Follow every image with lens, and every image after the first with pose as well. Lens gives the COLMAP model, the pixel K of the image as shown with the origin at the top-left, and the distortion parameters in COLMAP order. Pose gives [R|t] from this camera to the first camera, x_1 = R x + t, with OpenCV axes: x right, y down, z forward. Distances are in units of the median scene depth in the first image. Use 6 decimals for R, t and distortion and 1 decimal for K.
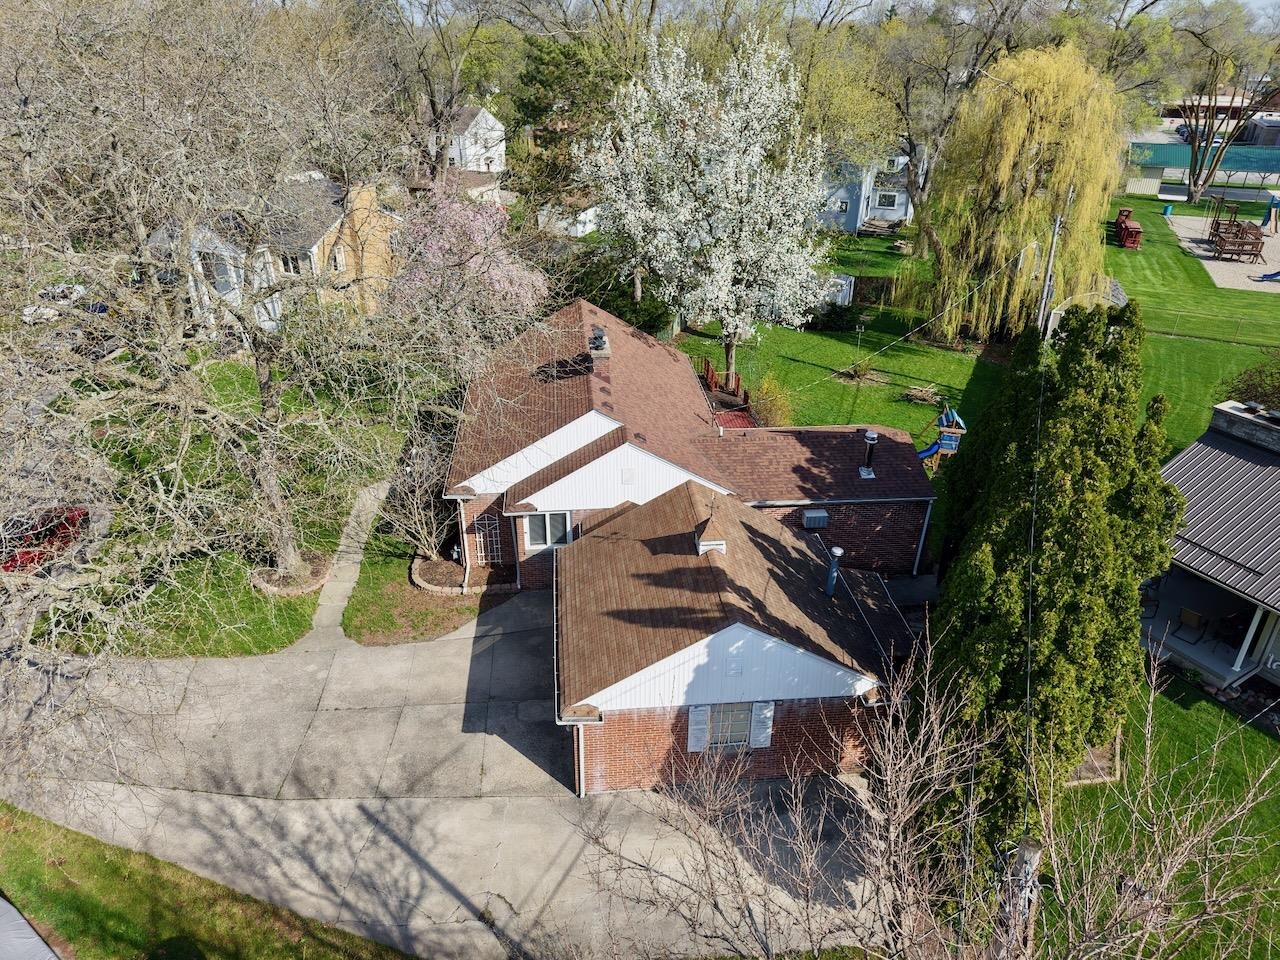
lens RADIAL K [[873.7, 0, 640.0], [0, 873.7, 480.0], [0, 0, 1]] dist [0.086156, -0.109851]
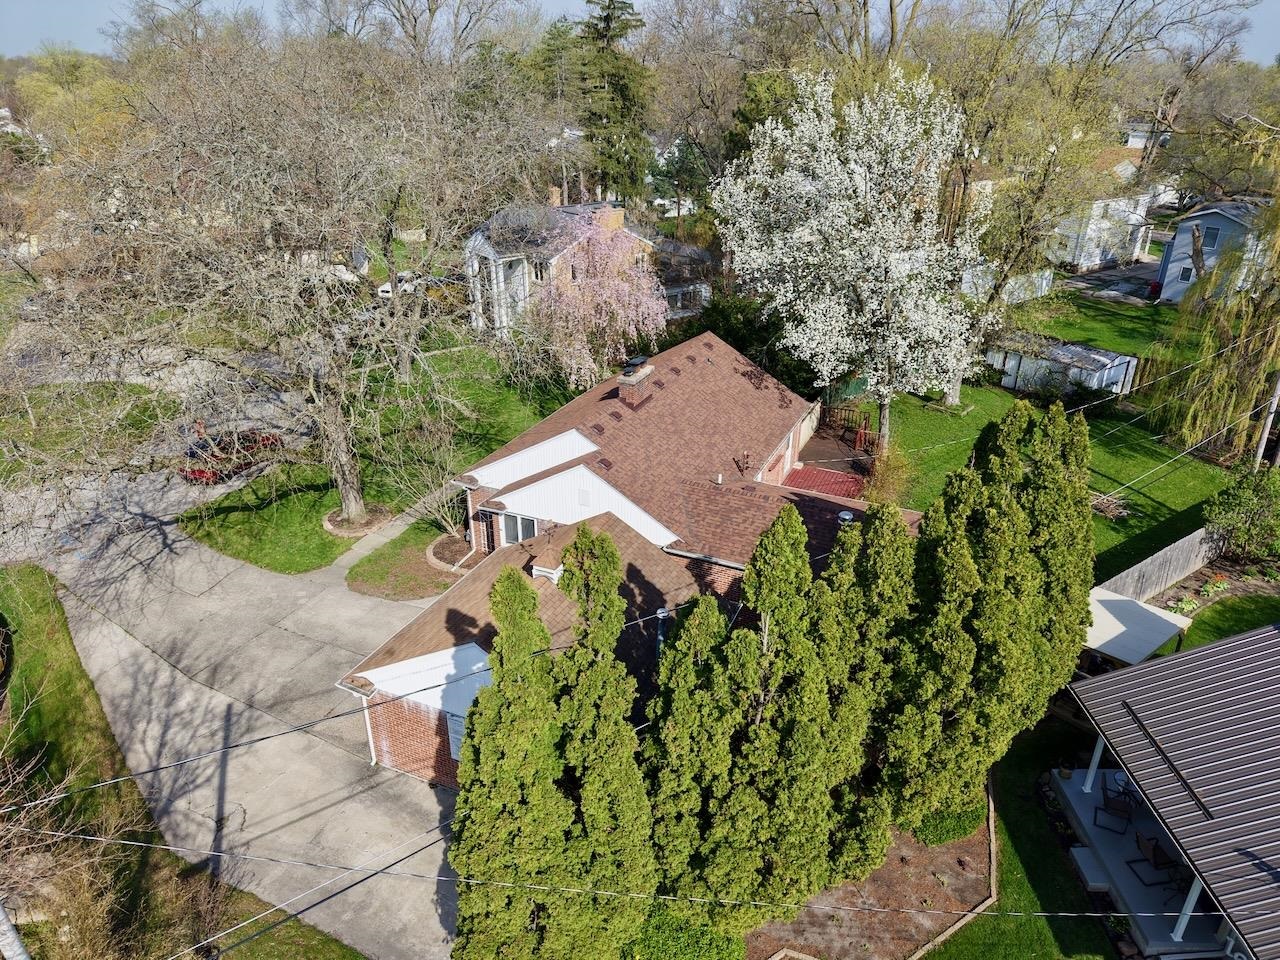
lens RADIAL K [[873.7, 0, 640.0], [0, 873.7, 480.0], [0, 0, 1]] dist [0.086156, -0.109851]
pose [[0.861474, 0.207254, -0.463583, 0.646923], [-0.224075, 0.974382, 0.019219, -0.074679], [0.455690, 0.087321, 0.885845, 0.161156]]
